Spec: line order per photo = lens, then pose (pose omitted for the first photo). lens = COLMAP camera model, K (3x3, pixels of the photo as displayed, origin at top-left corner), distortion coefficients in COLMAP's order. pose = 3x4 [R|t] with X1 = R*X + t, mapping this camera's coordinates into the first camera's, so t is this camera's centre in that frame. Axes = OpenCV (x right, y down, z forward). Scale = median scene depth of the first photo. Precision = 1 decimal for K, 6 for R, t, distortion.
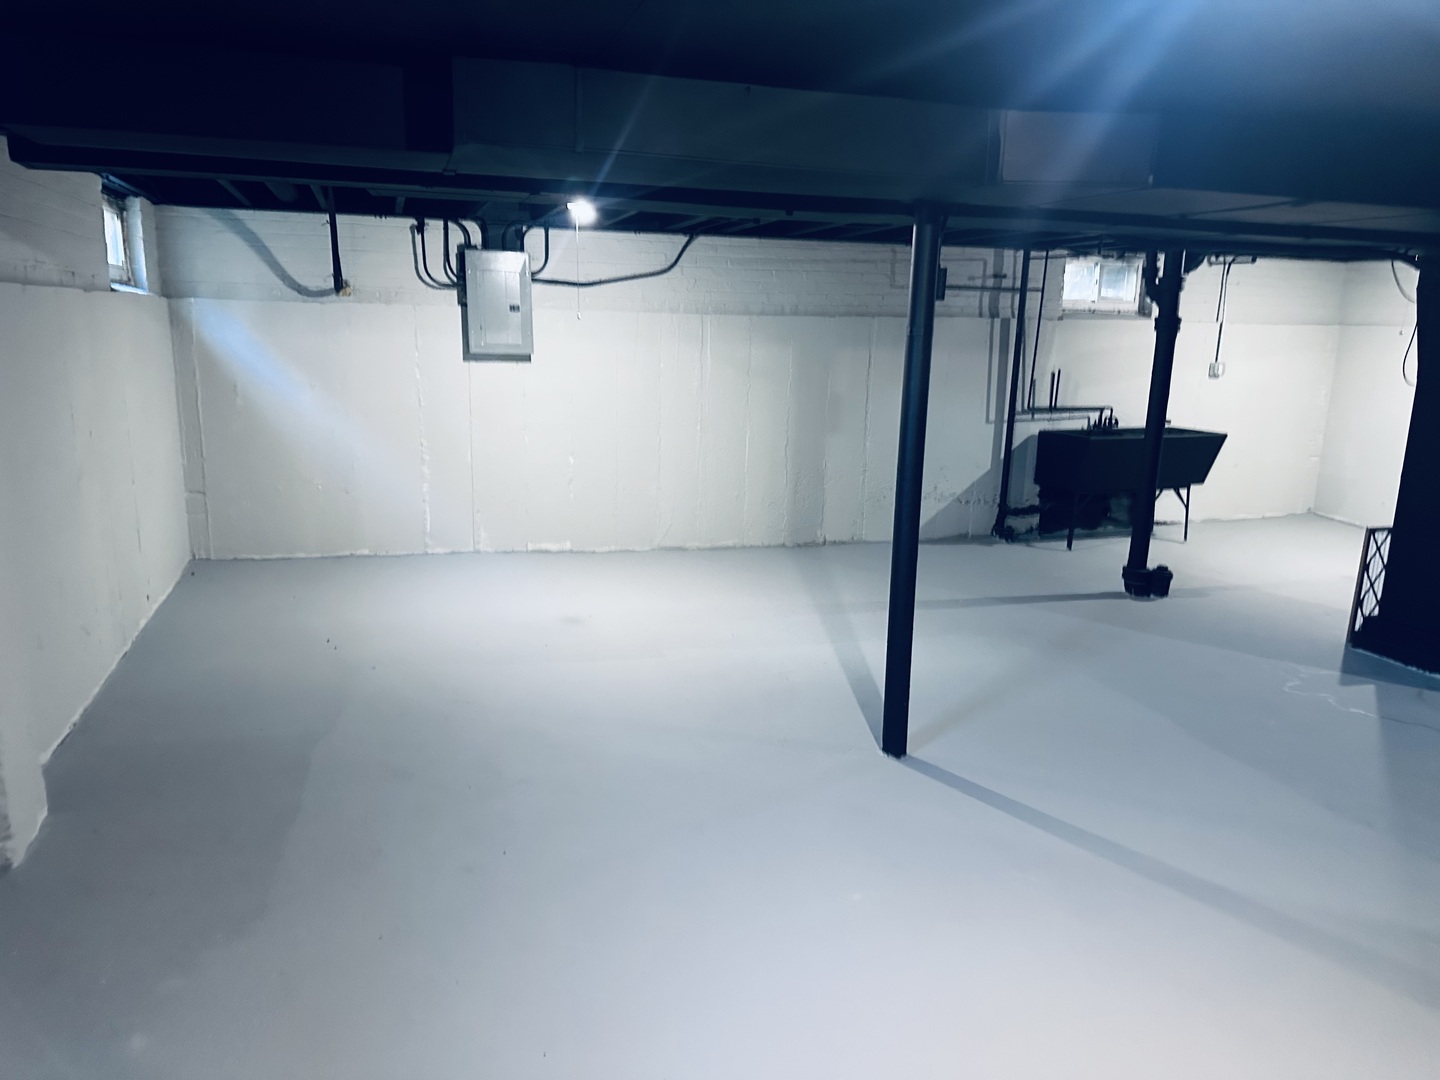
lens RADIAL K [[999.5, 0, 728.4], [0, 999.5, 545.7], [0, 0, 1]] dist [0.002624, -0.002237]
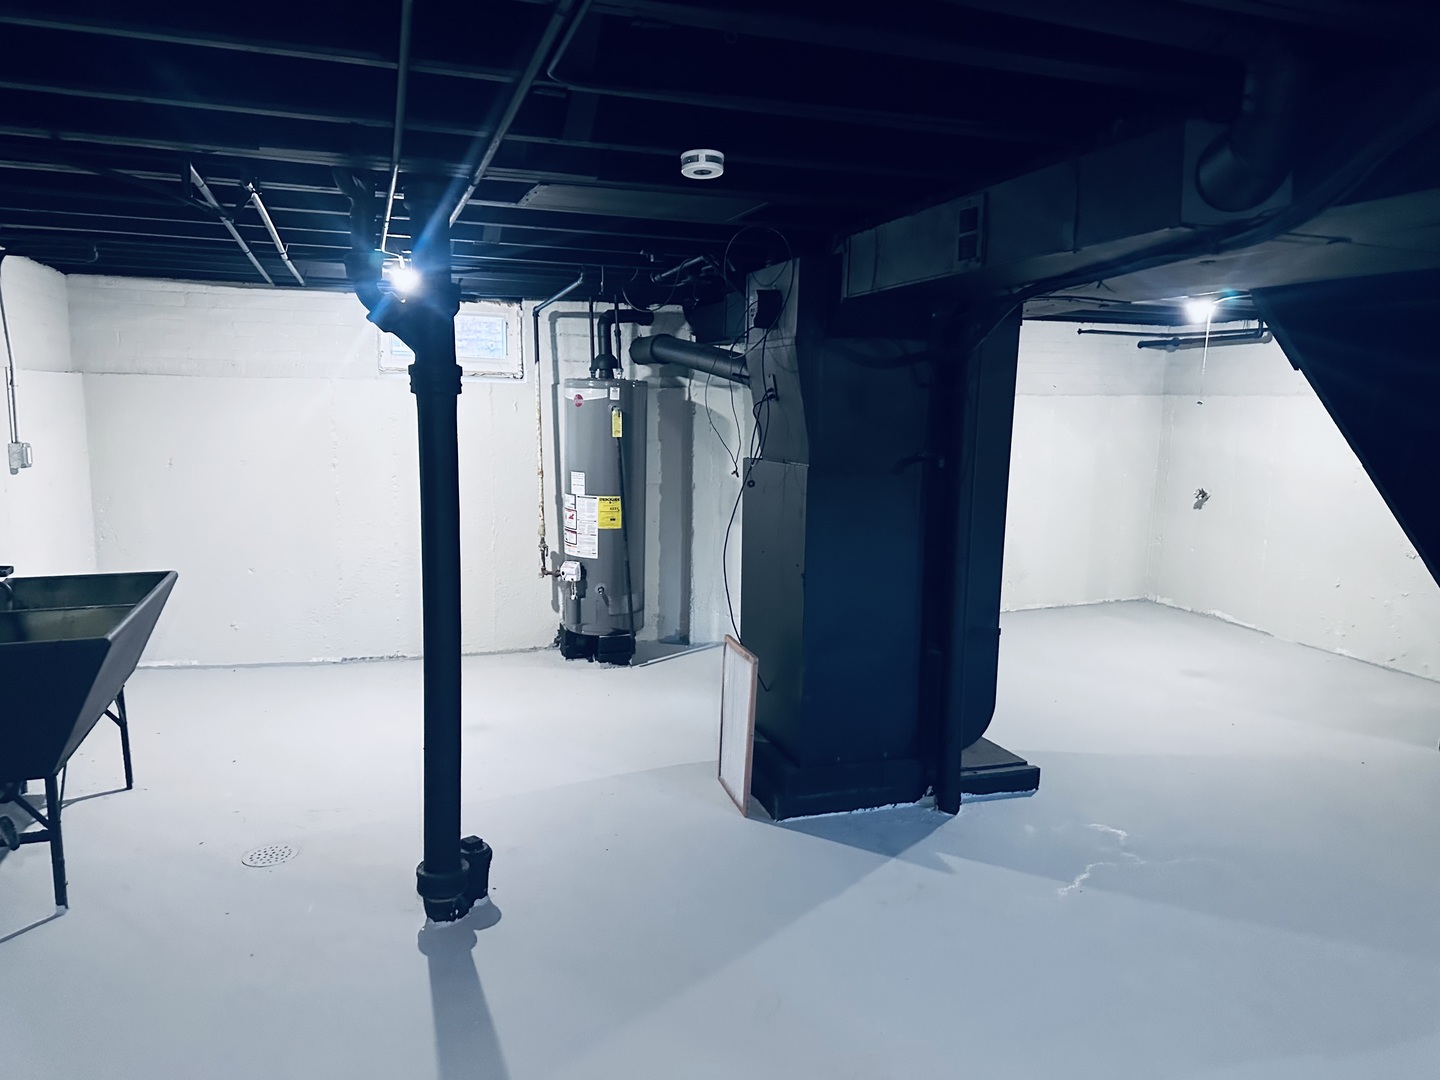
lens RADIAL K [[999.5, 0, 728.4], [0, 999.5, 545.7], [0, 0, 1]] dist [0.002624, -0.002237]
pose [[-0.012830, -0.156755, 0.987554, -0.045645], [0.200157, 0.967244, 0.156132, -0.143303], [-0.979680, 0.199669, 0.018965, 0.651410]]
